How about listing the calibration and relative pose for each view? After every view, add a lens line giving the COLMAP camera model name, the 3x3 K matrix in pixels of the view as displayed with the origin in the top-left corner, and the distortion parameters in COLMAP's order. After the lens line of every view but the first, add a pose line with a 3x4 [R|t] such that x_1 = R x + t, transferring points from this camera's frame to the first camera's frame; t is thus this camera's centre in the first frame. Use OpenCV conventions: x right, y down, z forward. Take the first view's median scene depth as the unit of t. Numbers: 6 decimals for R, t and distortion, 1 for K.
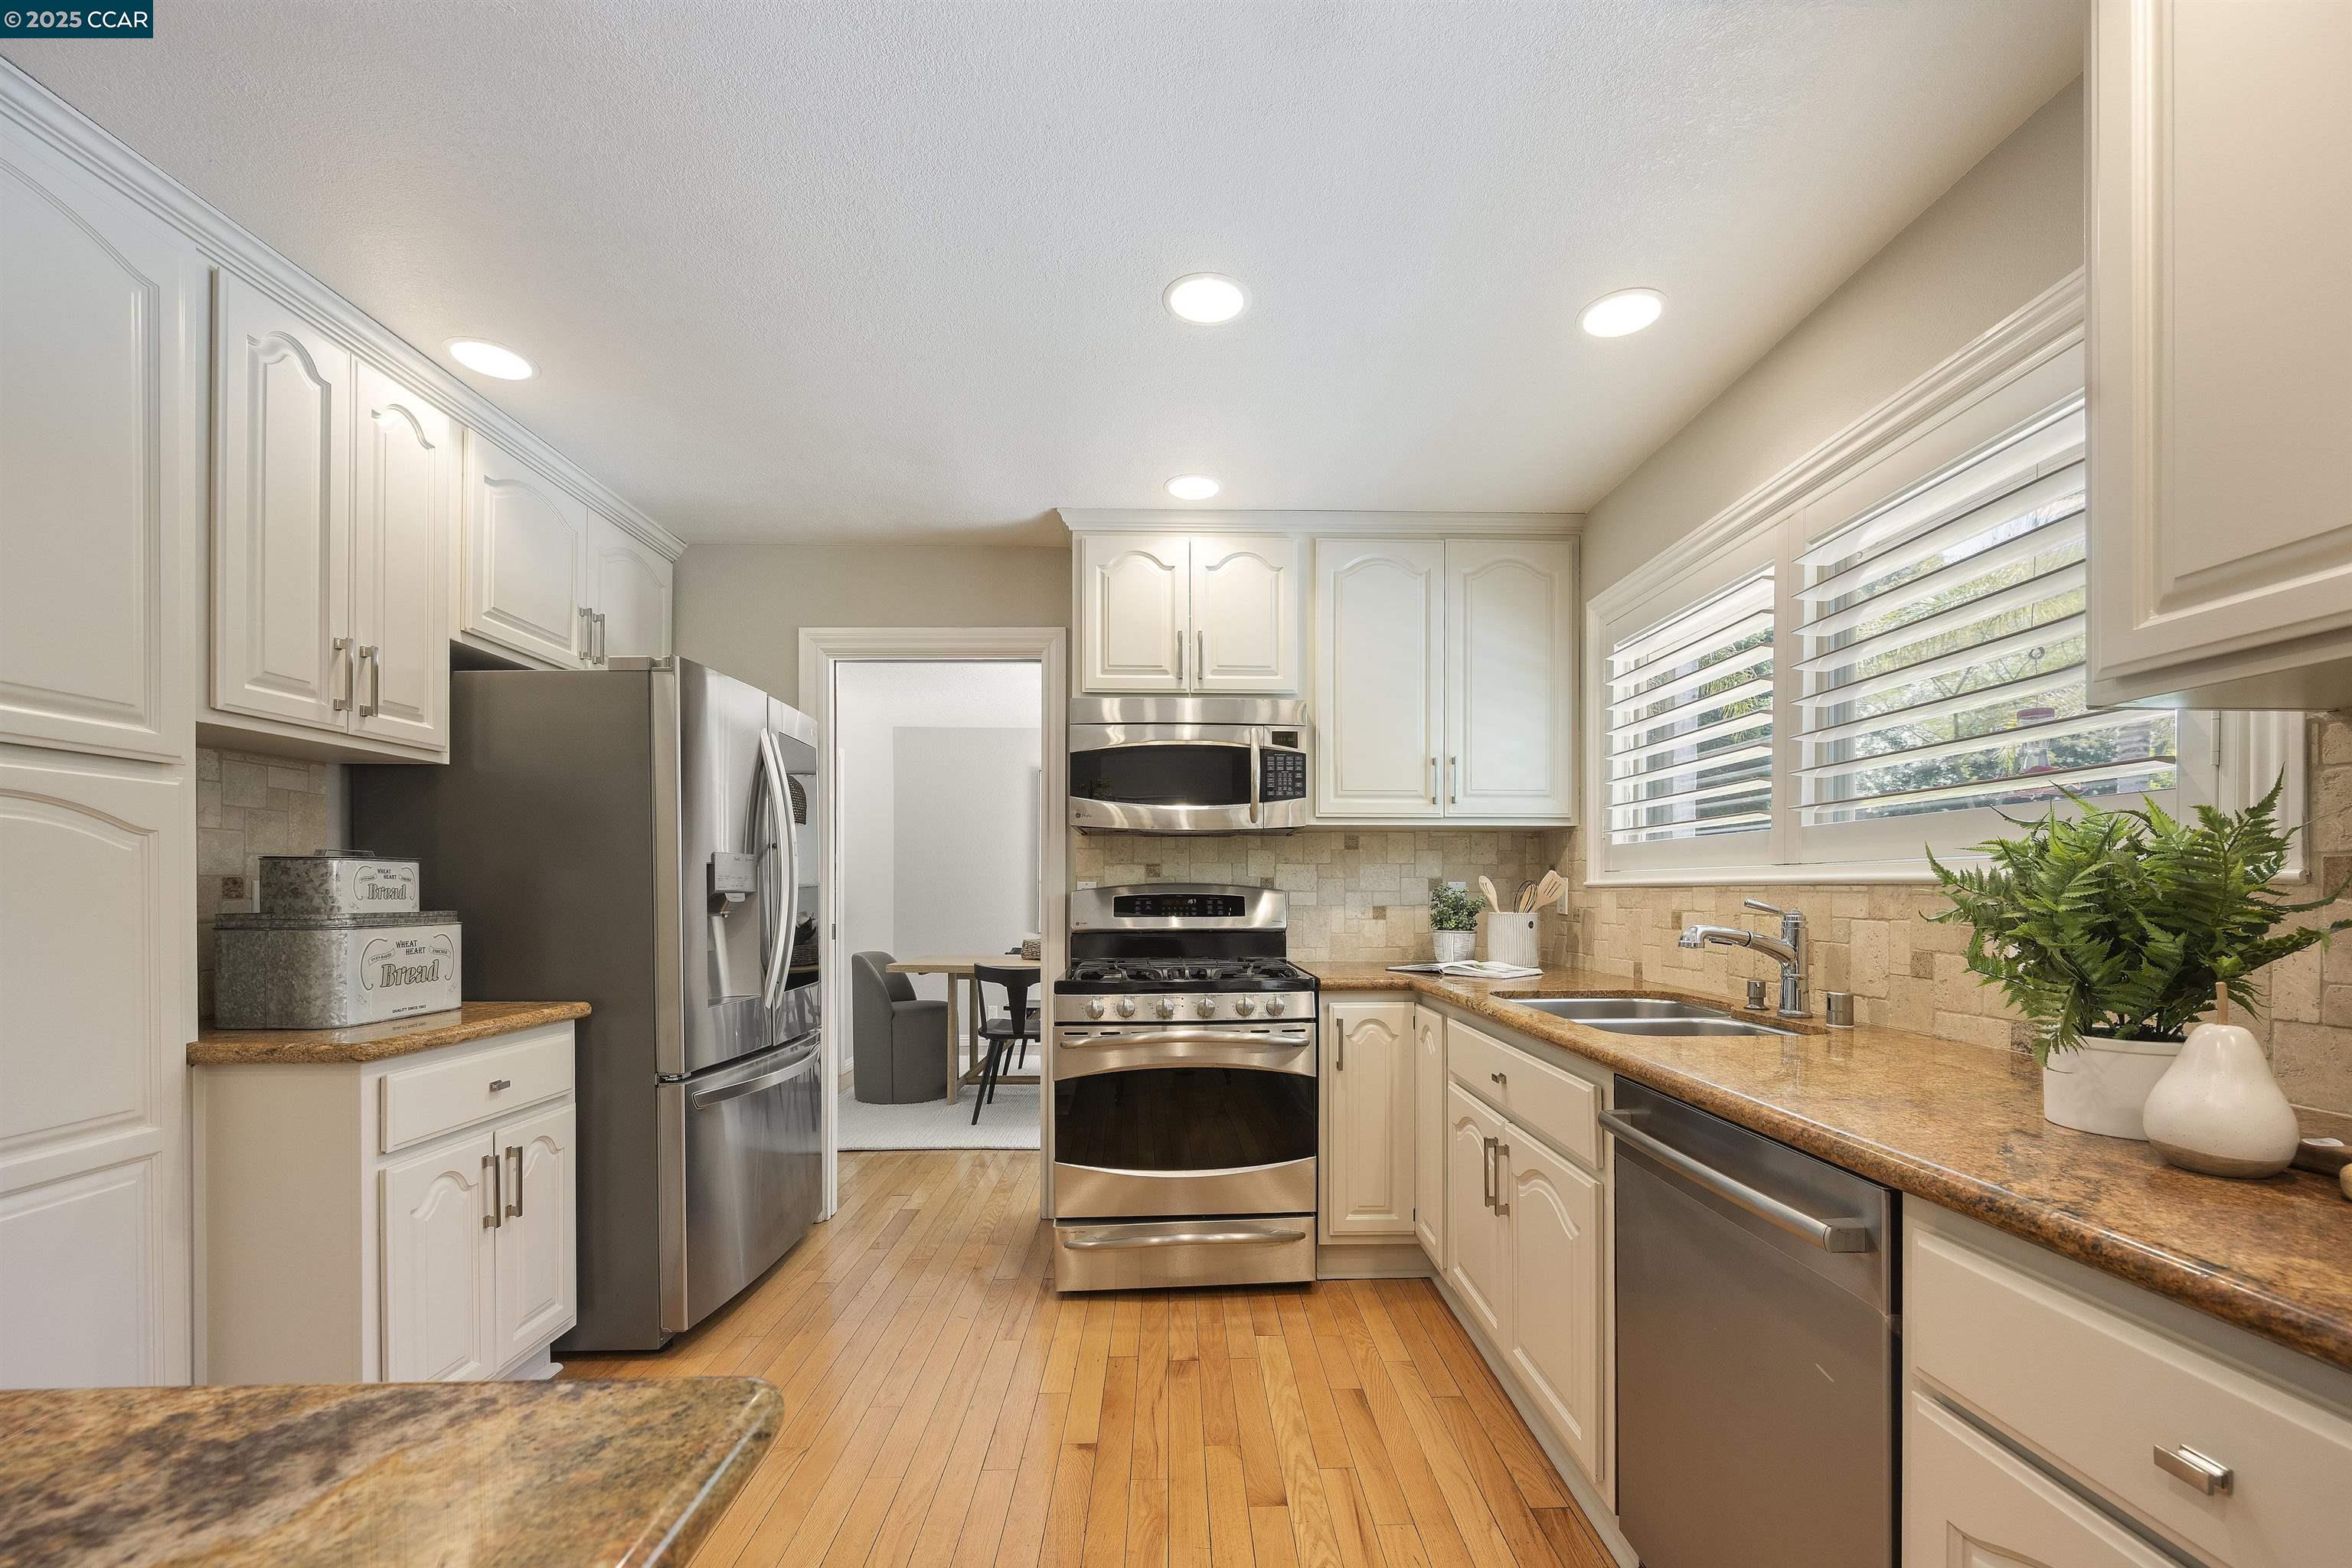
lens RADIAL K [[932.2, 0, 1193.0], [0, 932.2, 896.0], [0, 0, 1]] dist [-0.001861, -0.000502]
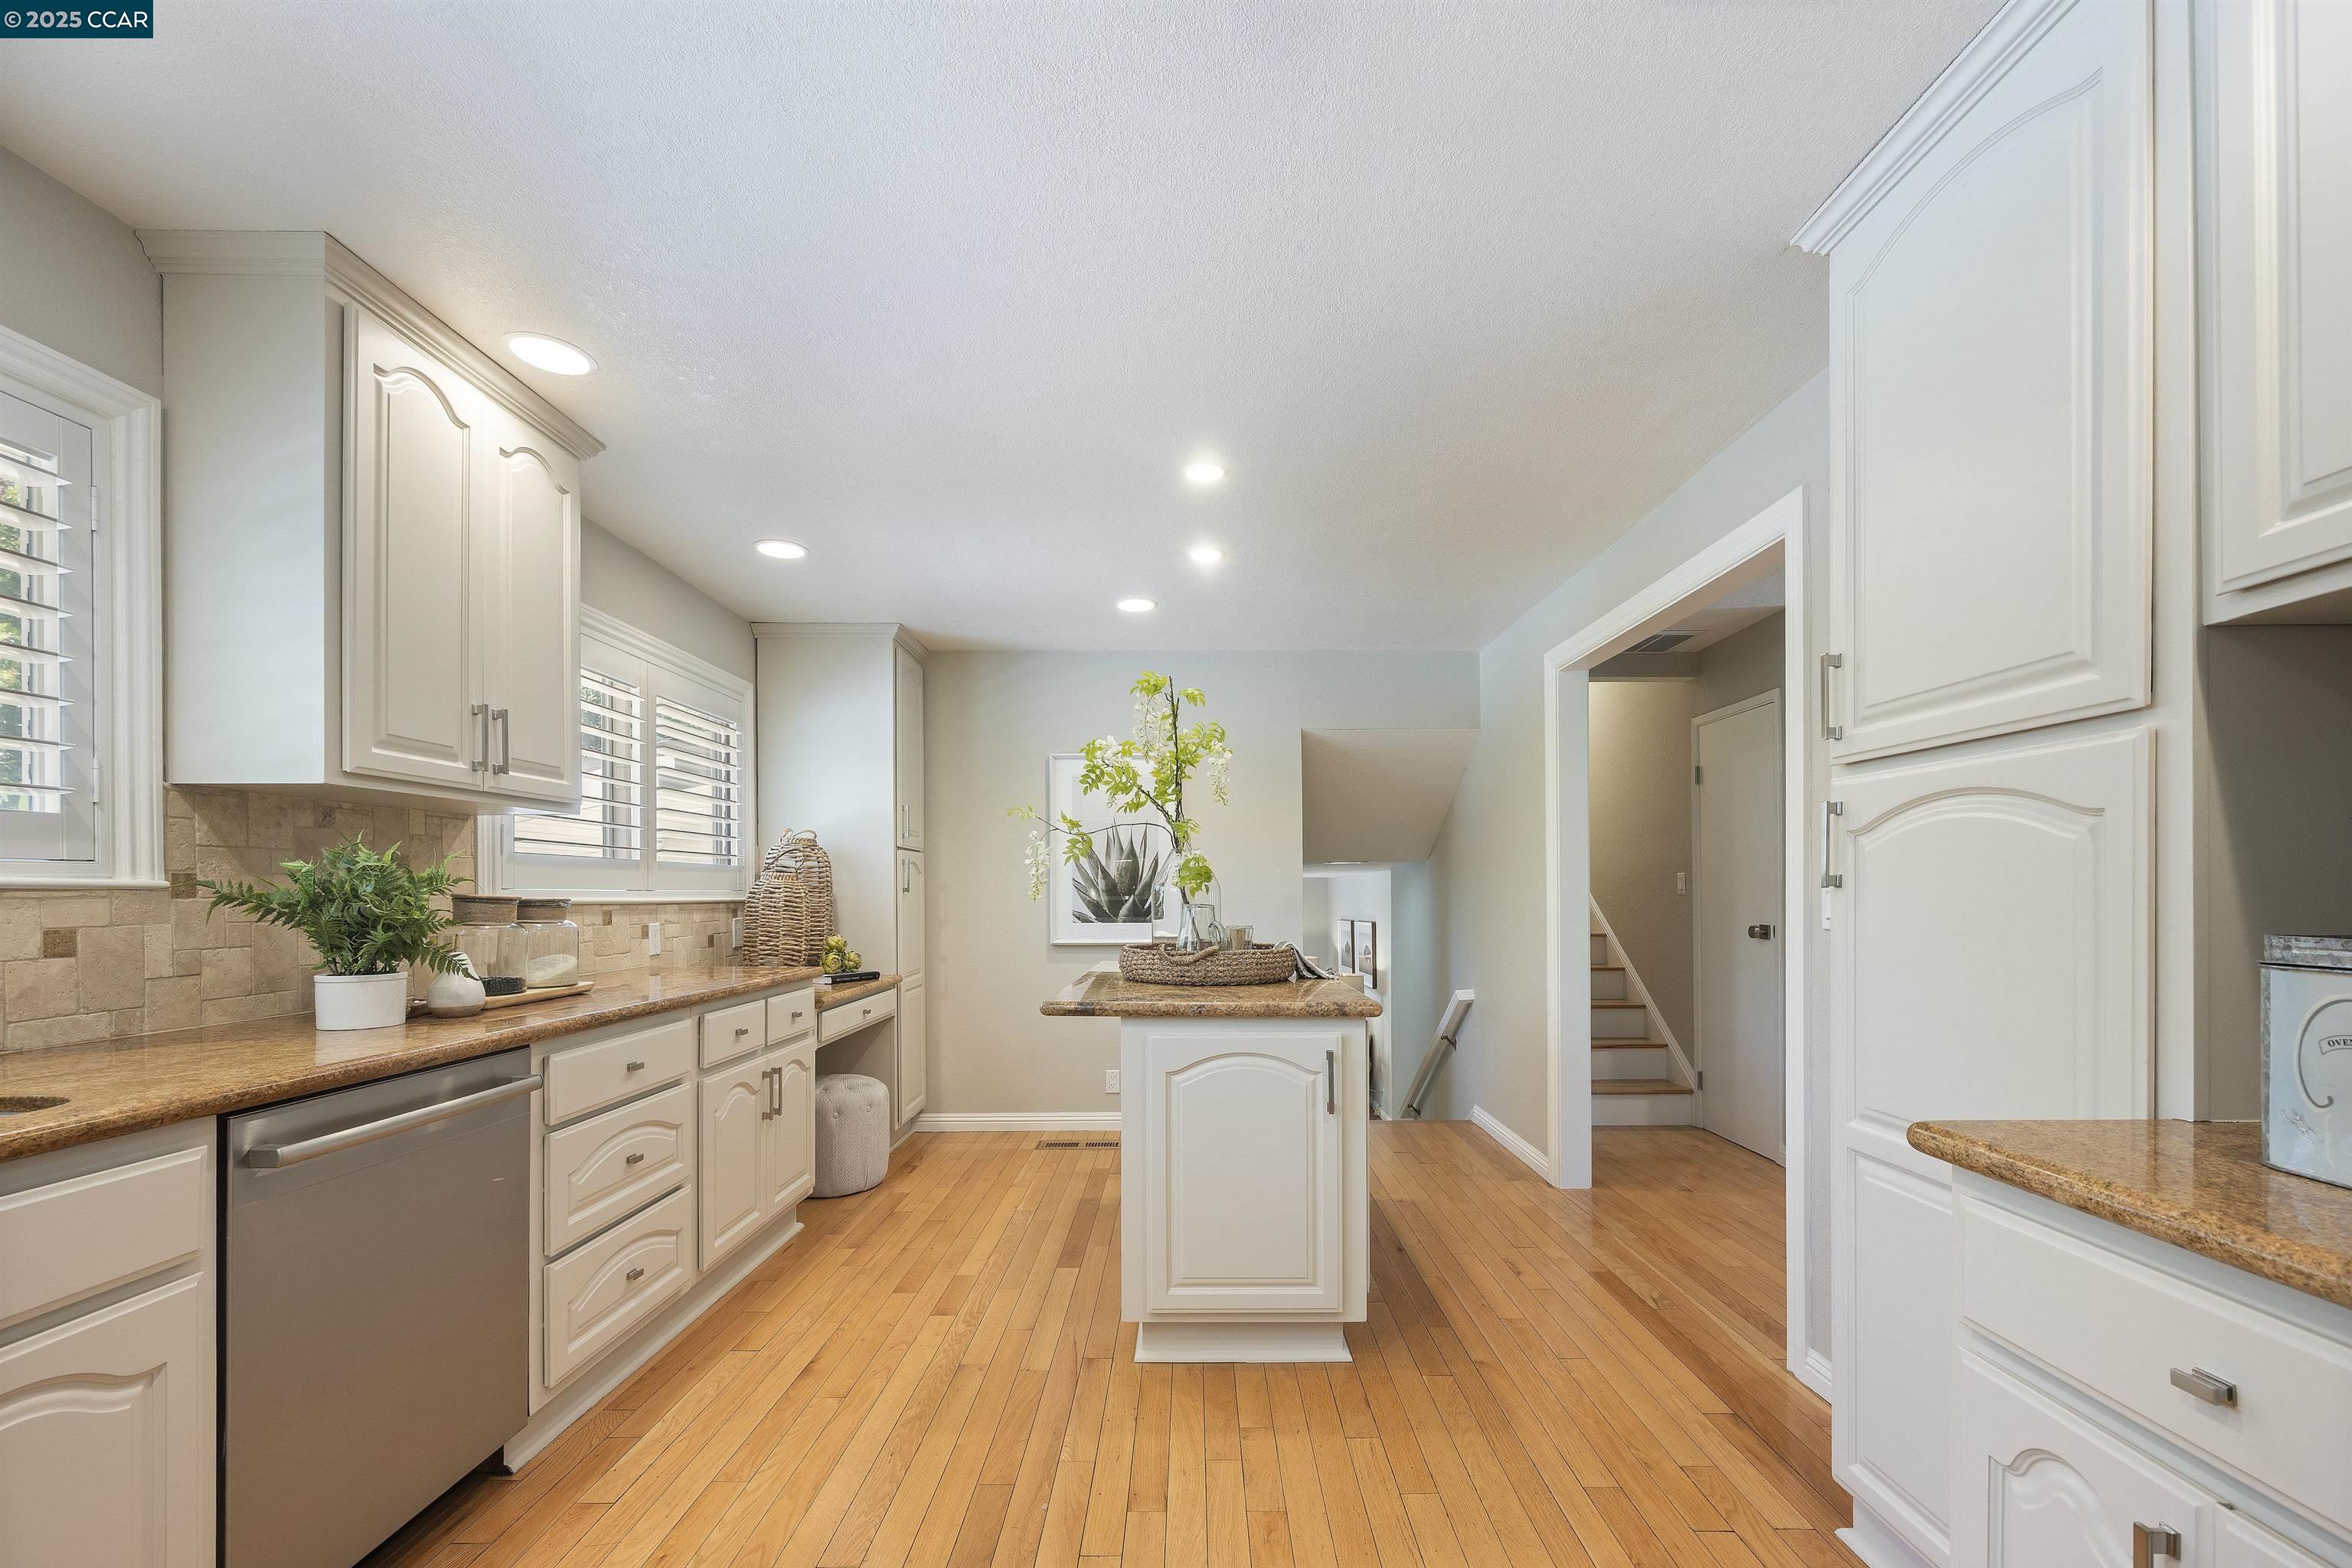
lens RADIAL K [[932.2, 0, 1193.0], [0, 932.2, 896.0], [0, 0, 1]] dist [-0.001861, -0.000502]
pose [[-0.999774, 0.002402, 0.021100, -0.216819], [0.002648, 0.999929, 0.011634, -0.005877], [-0.021071, 0.011687, -0.999710, 0.933053]]
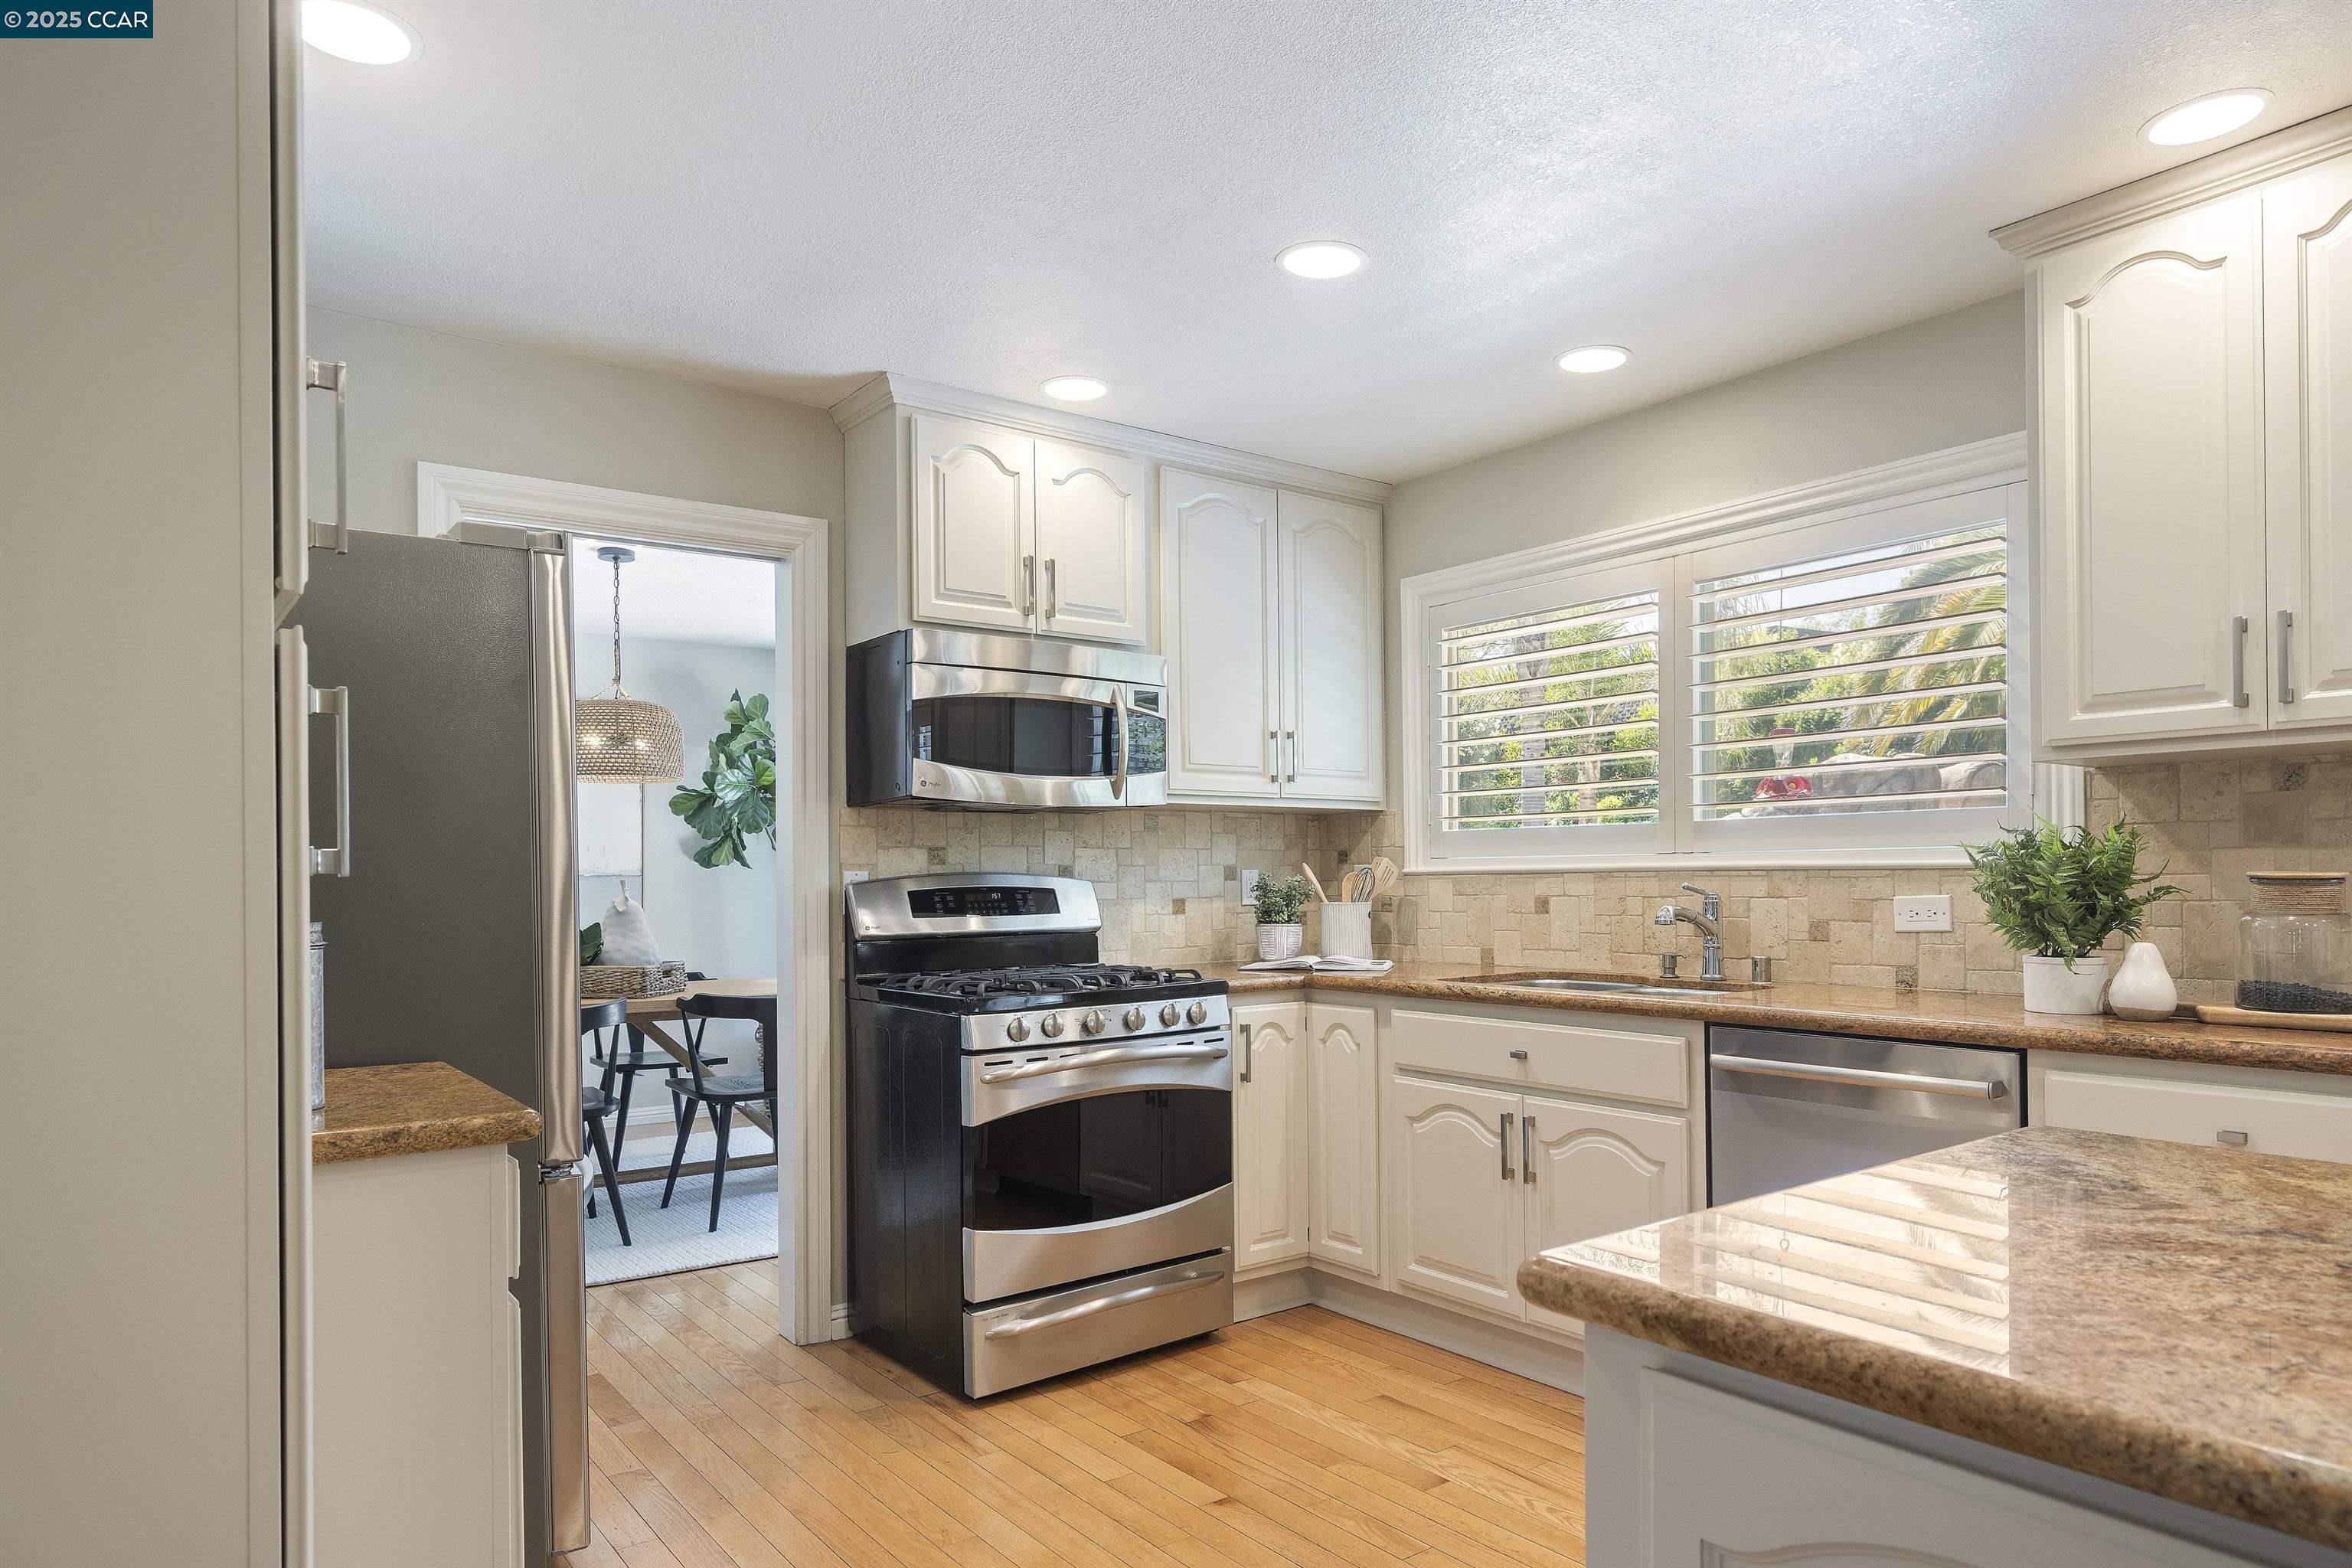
lens RADIAL K [[1431.7, 0, 1186.2], [0, 1431.7, 876.8], [0, 0, 1]] dist [0.002086, -0.000014]
pose [[0.814481, -0.005794, 0.580162, -0.617920], [0.012687, 0.999889, -0.007825, 0.001234], [-0.580052, 0.013734, 0.814464, -0.071402]]
